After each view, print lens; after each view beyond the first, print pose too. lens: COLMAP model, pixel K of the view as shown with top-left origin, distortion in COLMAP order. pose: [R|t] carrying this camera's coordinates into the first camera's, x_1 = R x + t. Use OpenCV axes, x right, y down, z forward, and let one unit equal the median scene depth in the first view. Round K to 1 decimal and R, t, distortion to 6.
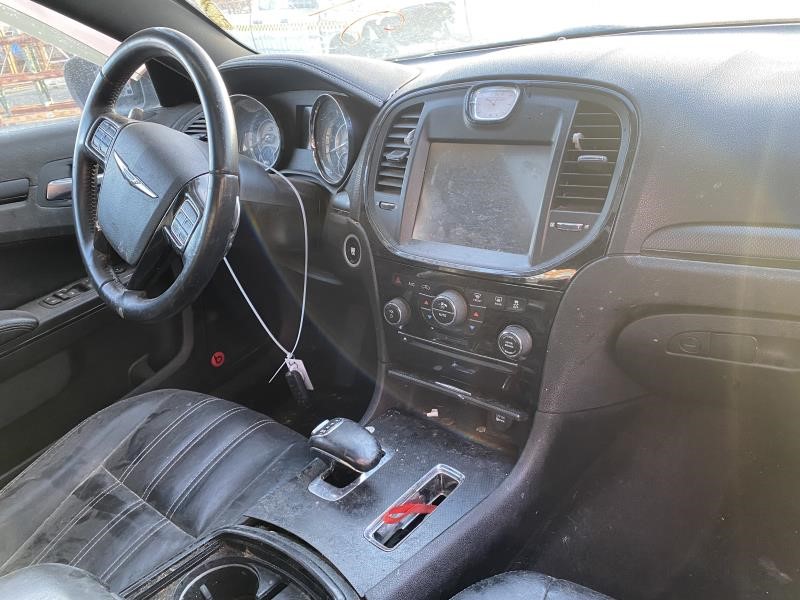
lens RADIAL K [[598.8, 0, 401.9], [0, 598.8, 287.2], [0, 0, 1]] dist [0.006036, -0.002047]
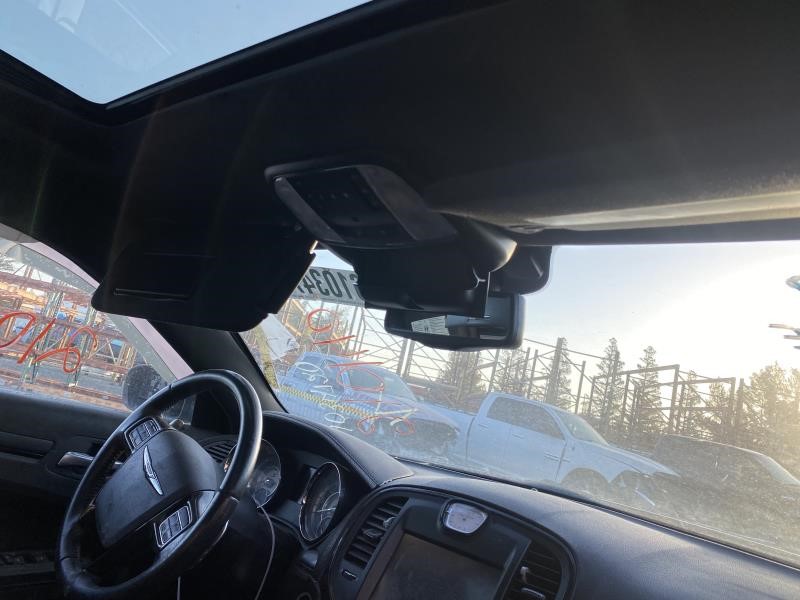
lens RADIAL K [[637.8, 0, 396.0], [0, 637.8, 296.4], [0, 0, 1]] dist [0.033644, -0.026980]
pose [[0.943245, 0.321614, -0.082782, -0.010108], [-0.310375, 0.765052, -0.564236, 0.102535], [-0.118134, 0.557907, 0.821453, -0.243575]]
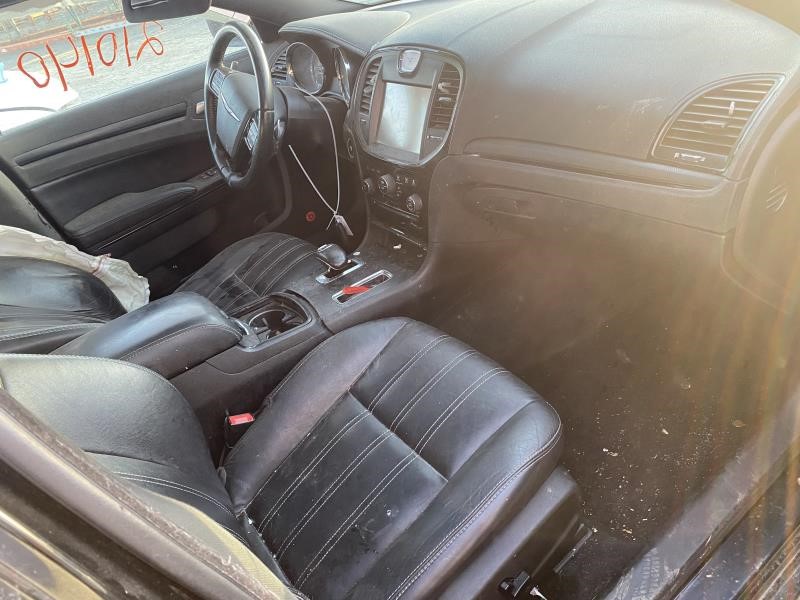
lens RADIAL K [[637.8, 0, 396.0], [0, 637.8, 296.4], [0, 0, 1]] dist [0.033644, -0.026980]
pose [[0.954100, 0.060221, -0.293371, 0.610436], [0.003296, 0.977404, 0.211354, -0.034250], [0.299470, -0.202620, 0.932343, -0.740513]]
